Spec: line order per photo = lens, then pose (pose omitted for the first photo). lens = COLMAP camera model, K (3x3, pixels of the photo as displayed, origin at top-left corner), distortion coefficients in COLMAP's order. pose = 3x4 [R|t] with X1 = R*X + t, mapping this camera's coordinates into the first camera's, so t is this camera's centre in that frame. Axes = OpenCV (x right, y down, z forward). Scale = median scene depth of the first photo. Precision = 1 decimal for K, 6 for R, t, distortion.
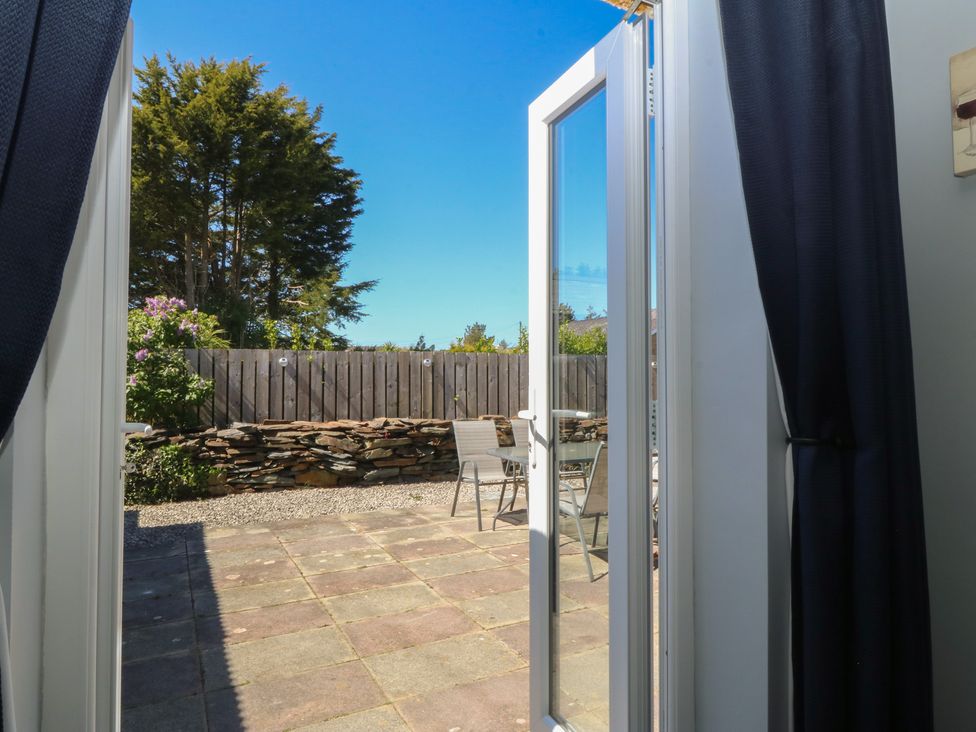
lens RADIAL K [[704.6, 0, 487.9], [0, 704.6, 339.5], [0, 0, 1]] dist [0.001914, -0.000355]
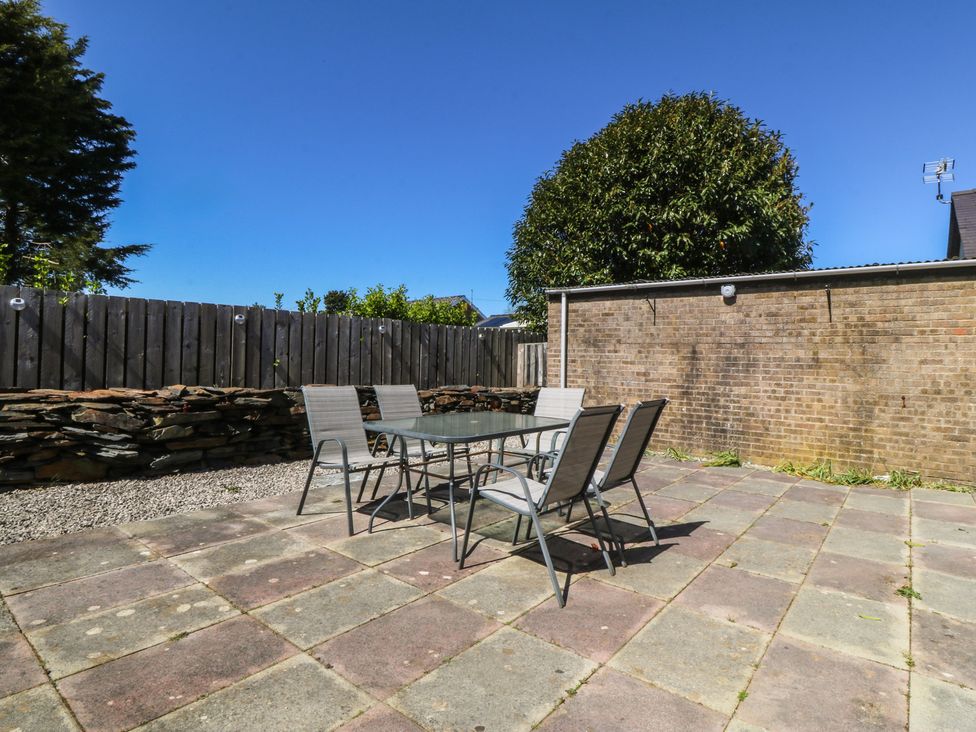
lens RADIAL K [[538.8, 0, 488.0], [0, 538.8, 354.7], [0, 0, 1]] dist [-0.001247, -0.013688]
pose [[0.907315, 0.031032, 0.419306, -0.092714], [-0.043774, 0.998825, 0.020800, 0.052503], [-0.418168, -0.037227, 0.907607, 0.341529]]
